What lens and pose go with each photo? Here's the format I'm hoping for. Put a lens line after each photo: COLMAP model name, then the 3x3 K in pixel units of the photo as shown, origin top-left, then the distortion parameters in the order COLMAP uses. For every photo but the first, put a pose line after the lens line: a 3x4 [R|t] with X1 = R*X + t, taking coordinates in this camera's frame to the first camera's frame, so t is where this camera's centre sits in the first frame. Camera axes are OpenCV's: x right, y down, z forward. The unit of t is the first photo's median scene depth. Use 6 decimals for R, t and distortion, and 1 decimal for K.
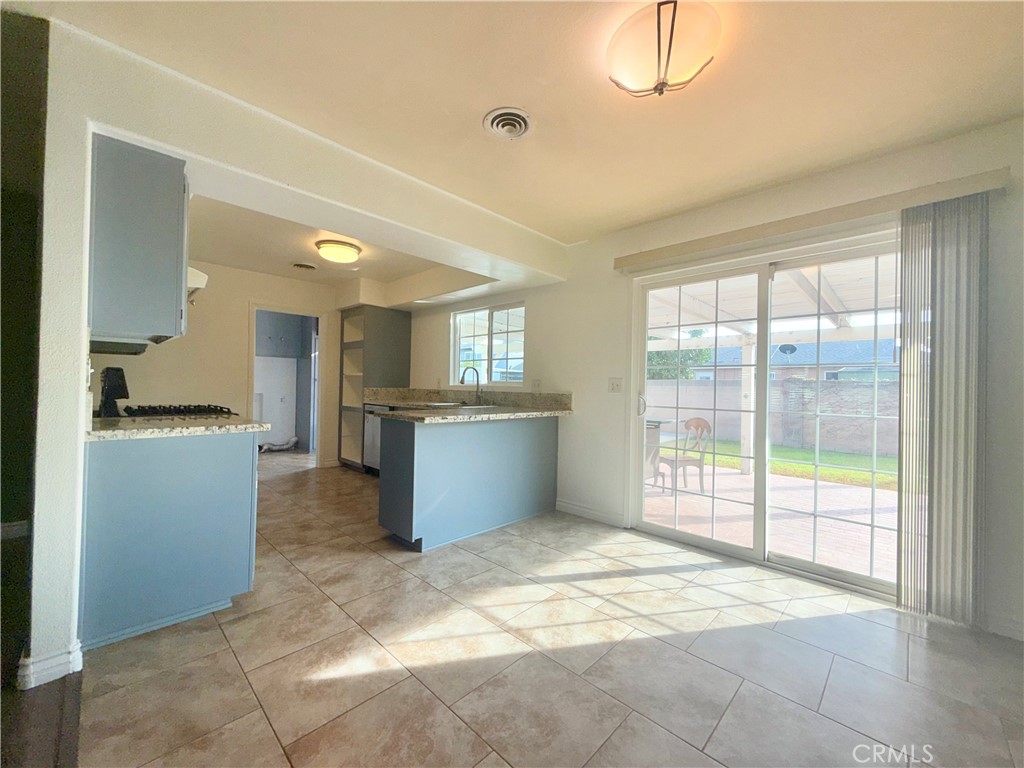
lens RADIAL K [[406.6, 0, 509.5], [0, 406.6, 384.2], [0, 0, 1]] dist [0.000444, -0.000114]
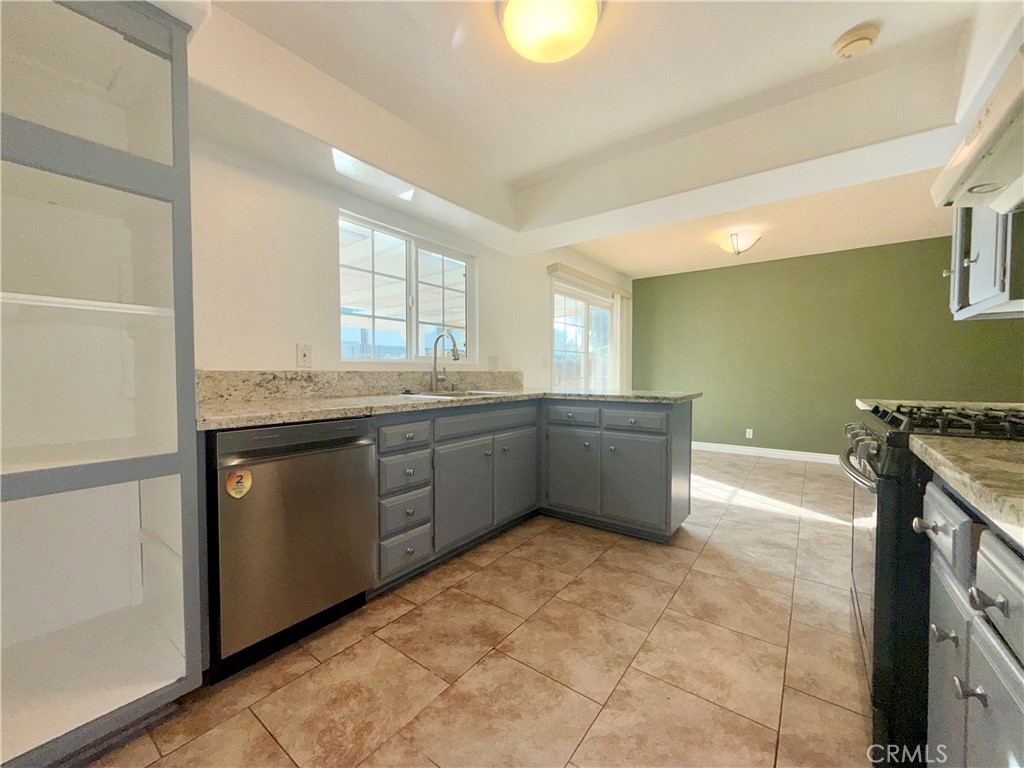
lens RADIAL K [[406.6, 0, 509.5], [0, 406.6, 384.2], [0, 0, 1]] dist [0.000444, -0.000114]
pose [[-0.132204, -0.048703, 0.990025, -1.260859], [-0.008921, 0.998810, 0.047944, 0.009130], [-0.991182, -0.002494, -0.132482, 1.684436]]
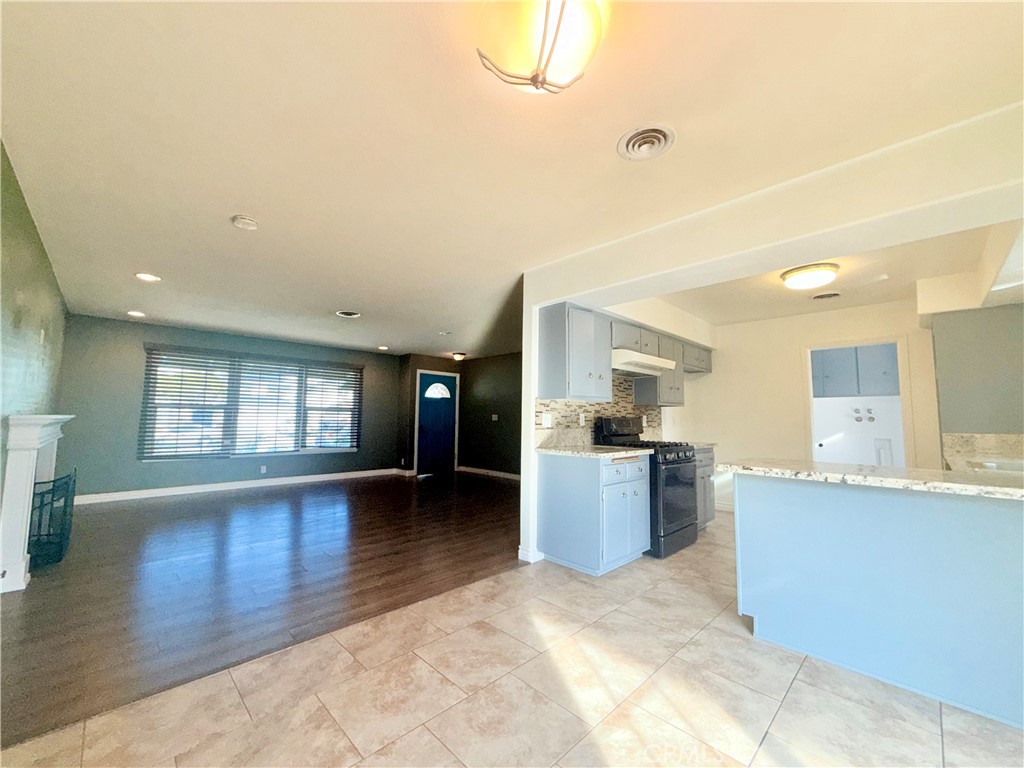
lens RADIAL K [[406.6, 0, 509.5], [0, 406.6, 384.2], [0, 0, 1]] dist [0.000444, -0.000114]
pose [[-0.020550, -0.103957, -0.994370, 0.693803], [-0.004734, 0.994579, -0.103881, 0.003613], [0.999778, 0.002572, -0.020931, 0.569877]]
